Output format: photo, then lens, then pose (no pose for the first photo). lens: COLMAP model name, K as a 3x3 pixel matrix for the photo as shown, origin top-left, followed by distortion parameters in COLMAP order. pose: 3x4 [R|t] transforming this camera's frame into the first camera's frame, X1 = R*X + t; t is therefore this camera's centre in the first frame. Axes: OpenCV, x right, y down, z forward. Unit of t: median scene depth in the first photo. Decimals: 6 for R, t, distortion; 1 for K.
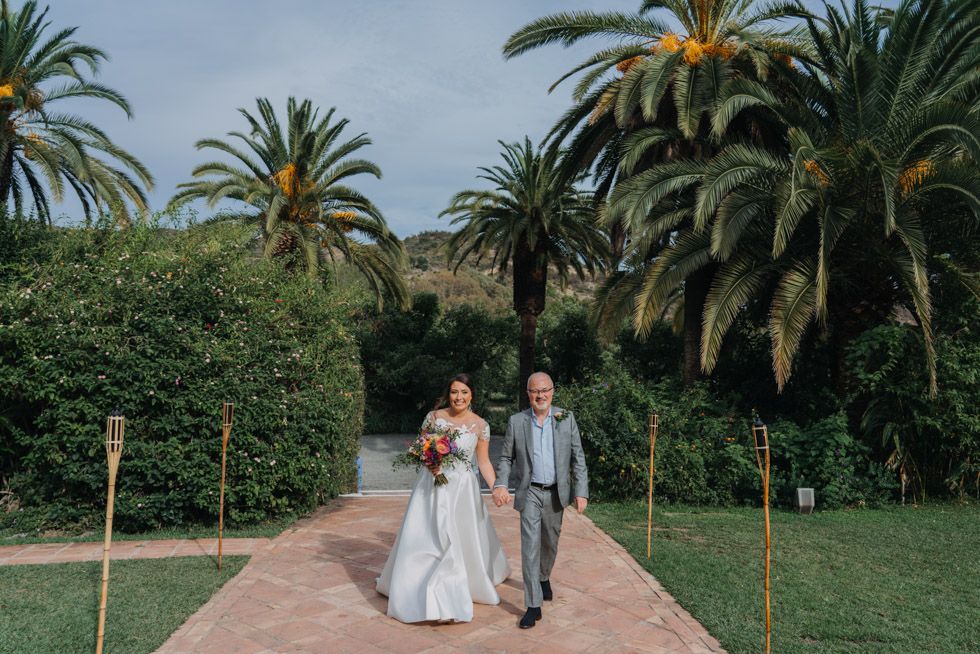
lens RADIAL K [[664.6, 0, 477.6], [0, 664.6, 364.3], [0, 0, 1]] dist [-0.008313, 0.003757]
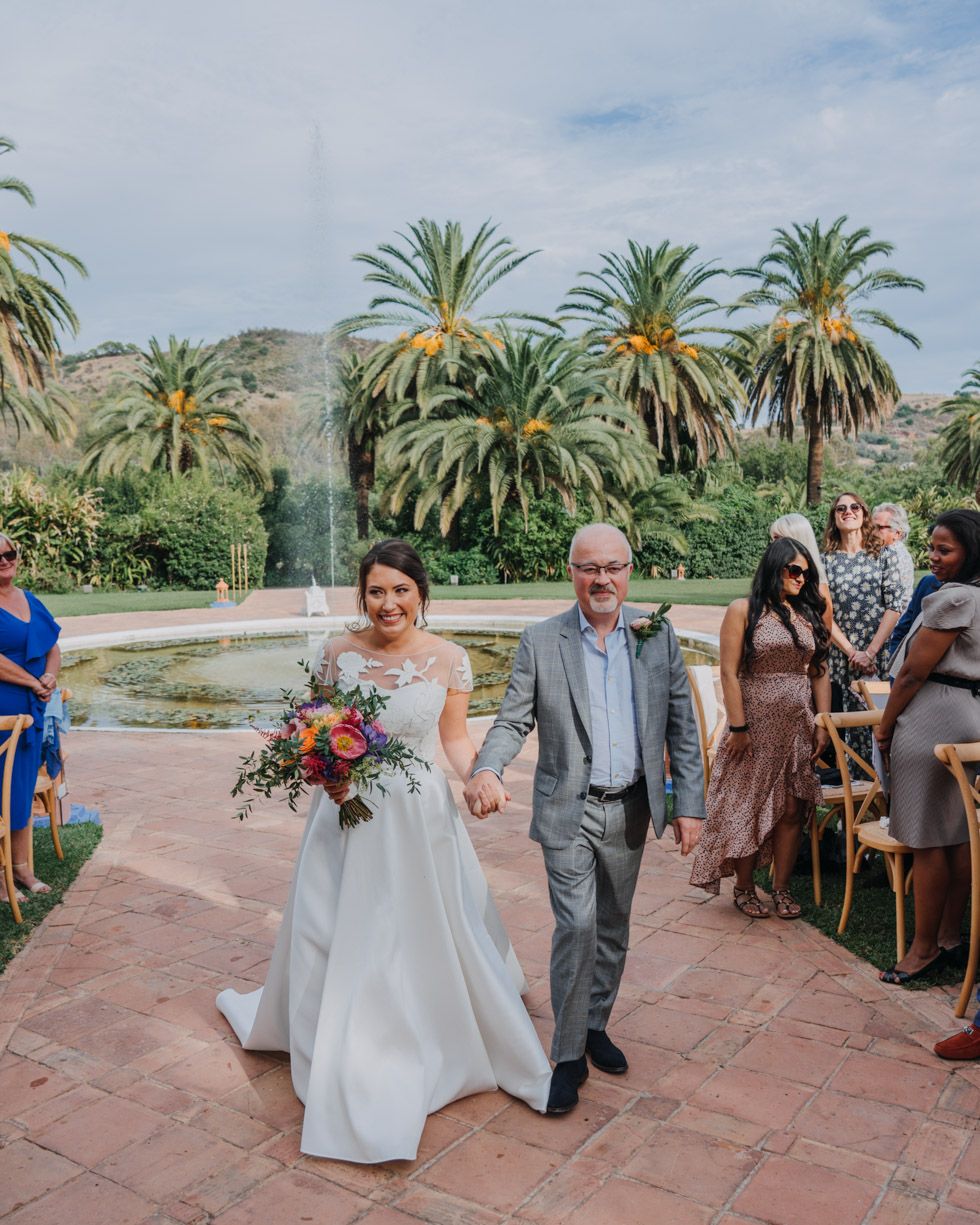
lens RADIAL K [[1082.5, 0, 487.9], [0, 1082.5, 651.0], [0, 0, 1]] dist [-0.008246, 0.004630]
pose [[0.990386, -0.053740, 0.127465, 0.063469], [0.038225, 0.991893, 0.121188, -0.013576], [-0.132945, -0.115151, 0.984411, -2.141219]]
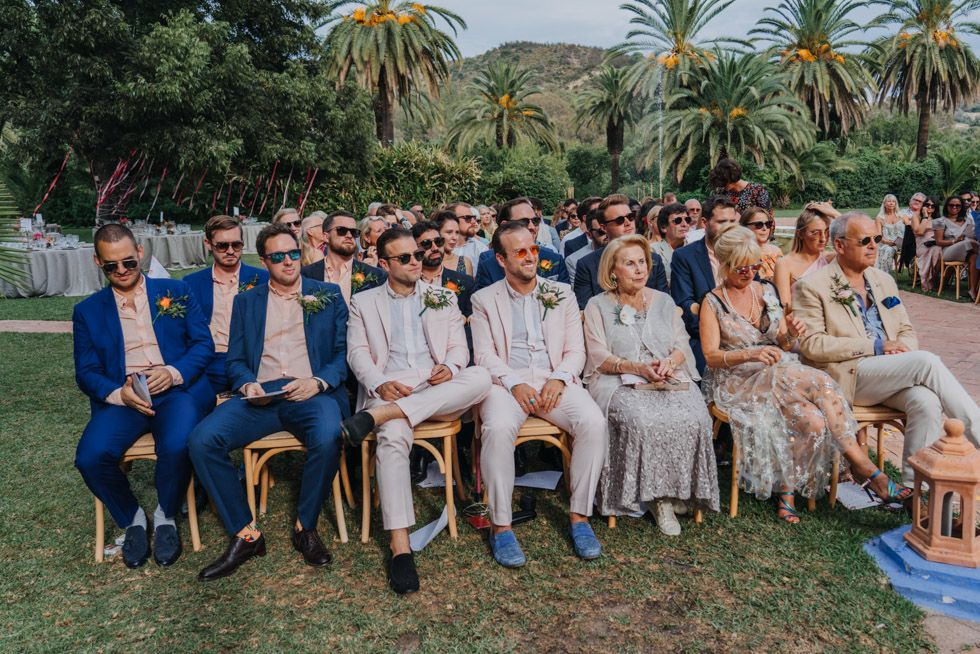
lens RADIAL K [[772.6, 0, 533.3], [0, 772.6, 325.0], [0, 0, 1]] dist [-0.002747, 0.001355]
pose [[0.998264, -0.044473, -0.038609, -0.195710], [0.050835, 0.981689, 0.183581, -0.013332], [0.029737, -0.185225, 0.982246, -2.672443]]
